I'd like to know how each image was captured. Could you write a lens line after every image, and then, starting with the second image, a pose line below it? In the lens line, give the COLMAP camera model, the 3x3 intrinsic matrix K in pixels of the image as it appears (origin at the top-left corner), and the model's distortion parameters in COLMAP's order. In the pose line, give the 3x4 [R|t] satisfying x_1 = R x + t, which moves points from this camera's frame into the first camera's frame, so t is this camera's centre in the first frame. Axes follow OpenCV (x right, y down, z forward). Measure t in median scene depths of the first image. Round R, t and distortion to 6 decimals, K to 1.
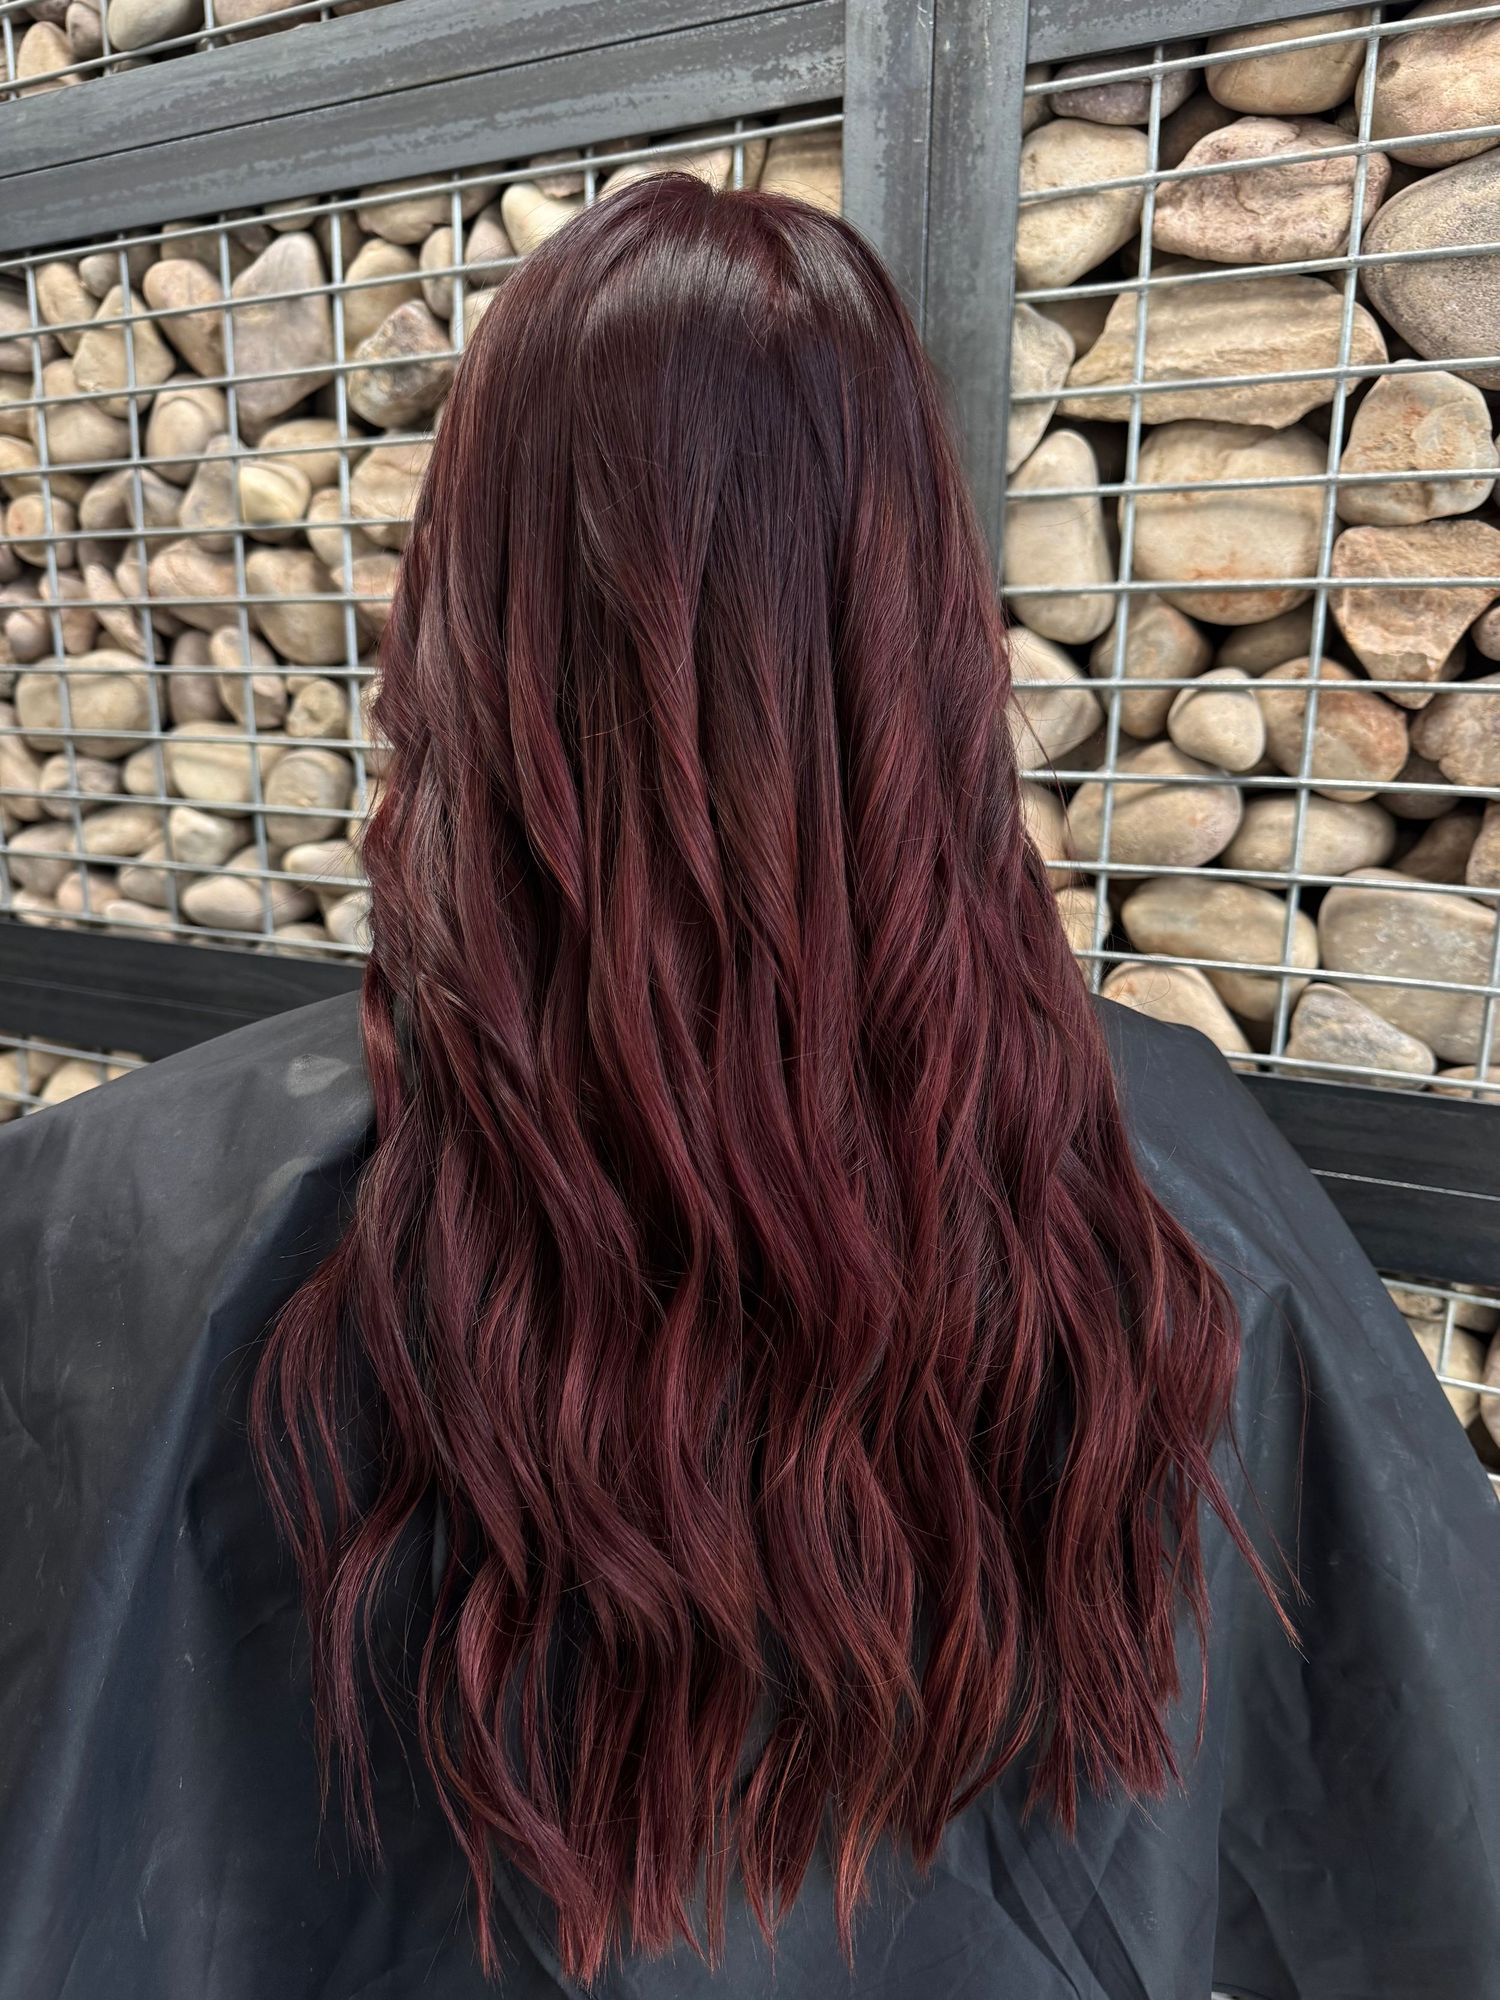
lens RADIAL K [[1403.8, 0, 750.0], [0, 1403.8, 1000.0], [0, 0, 1]] dist [-0.022235, 0.001375]
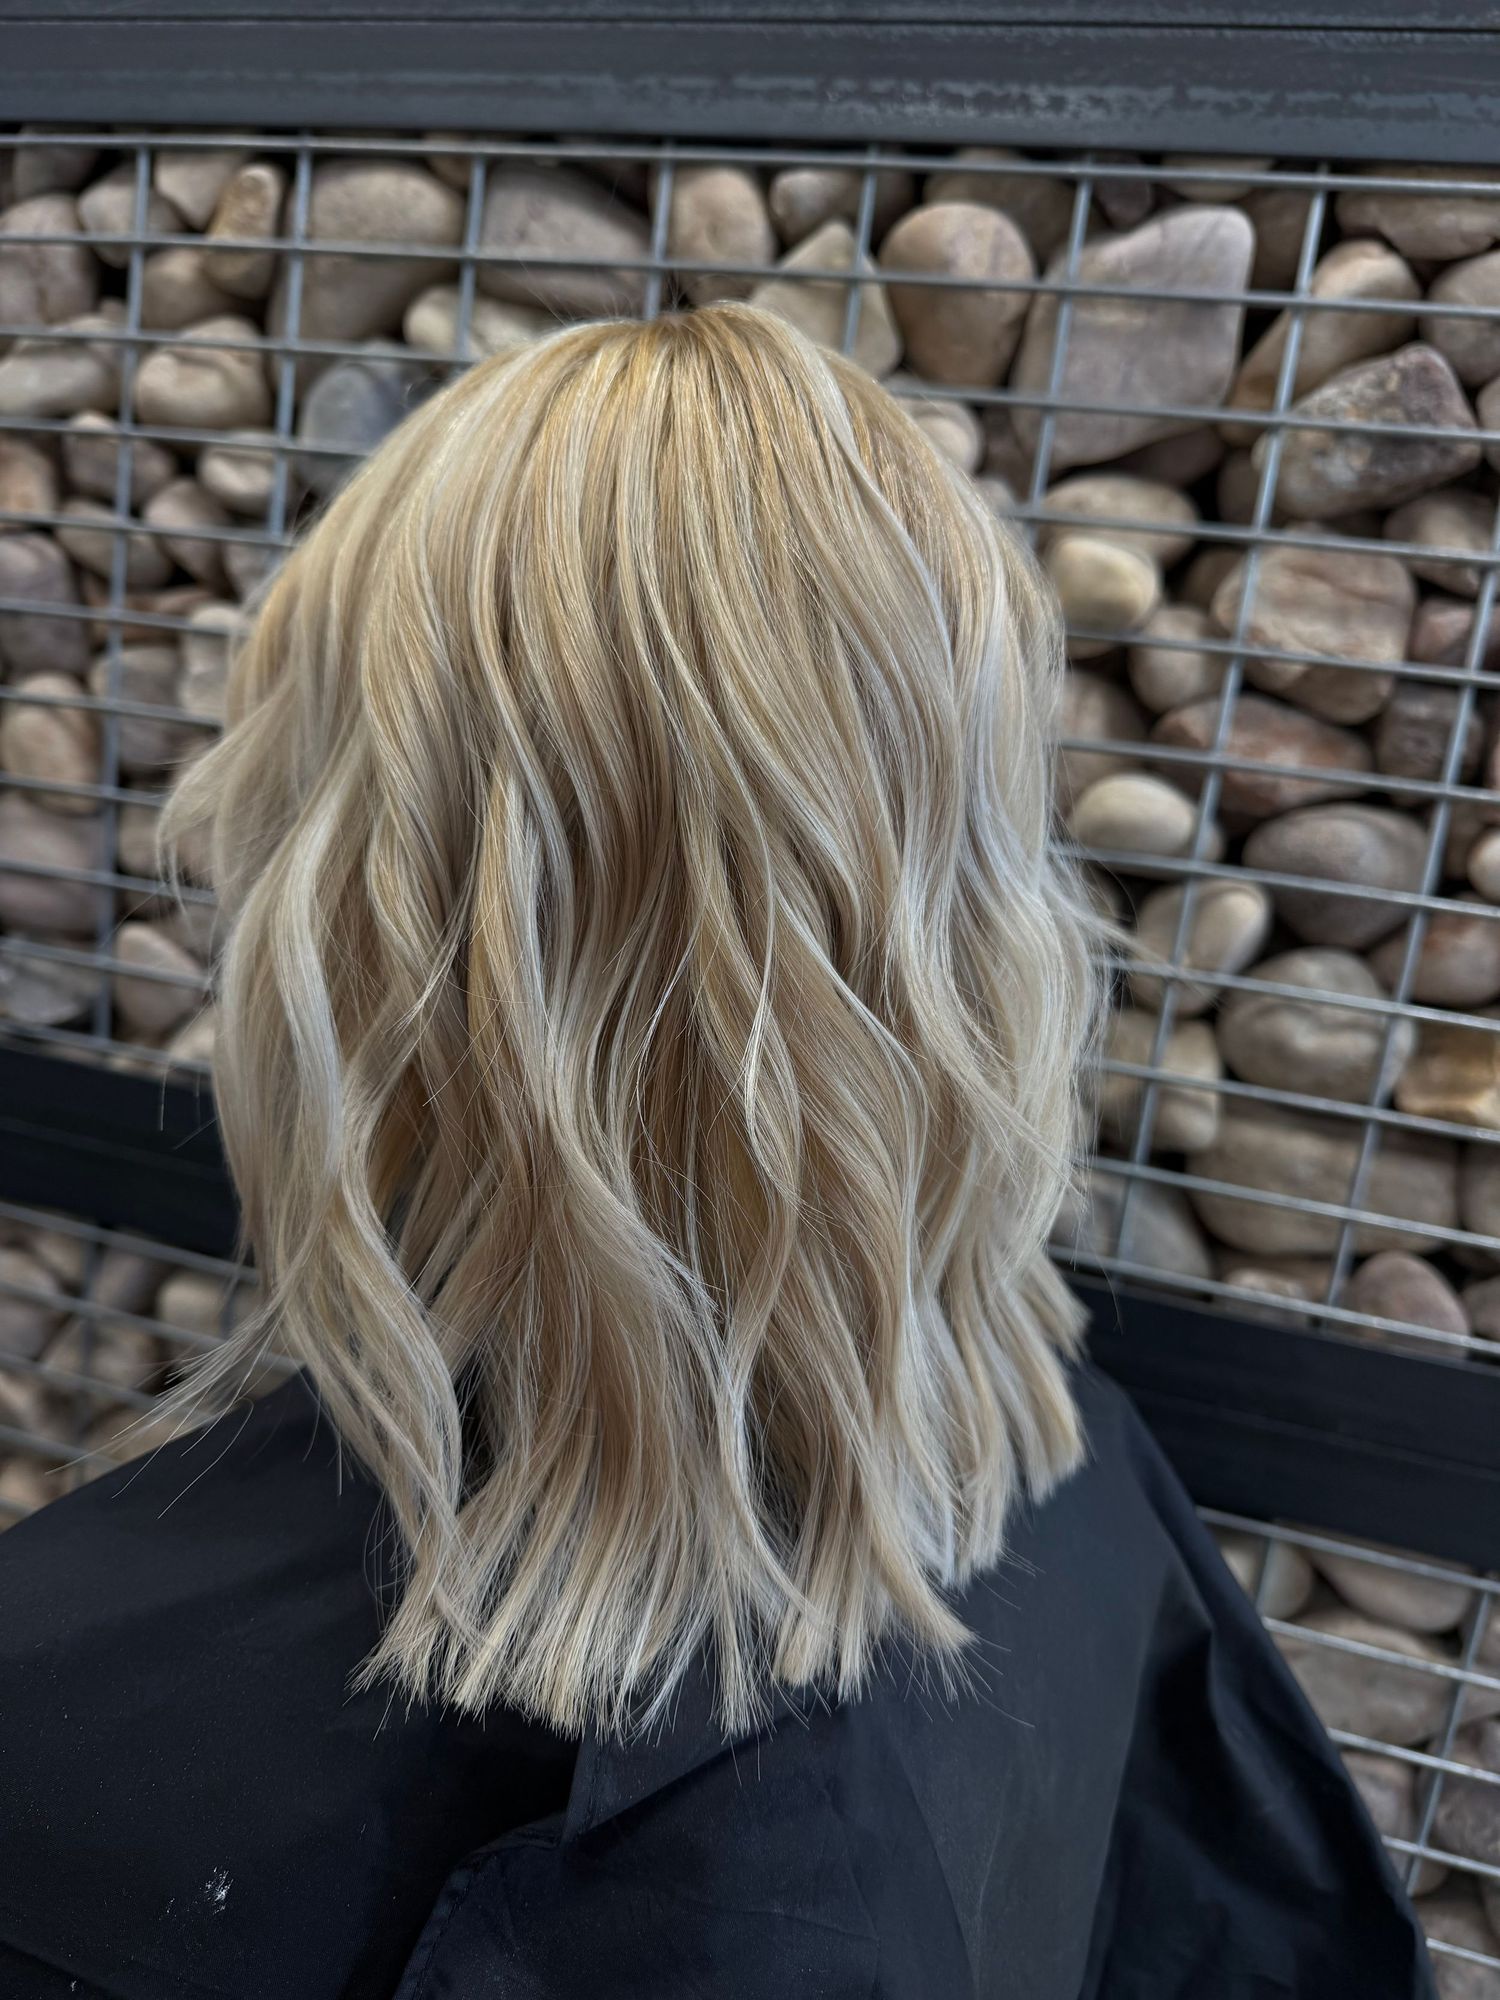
lens RADIAL K [[1399.3, 0, 750.0], [0, 1399.3, 1000.0], [0, 0, 1]] dist [-0.029953, 0.004439]
pose [[0.977904, 0.080788, 0.192816, -0.656453], [-0.077515, 0.996691, -0.024470, -0.148686], [-0.194155, 0.008983, 0.980930, 0.418287]]
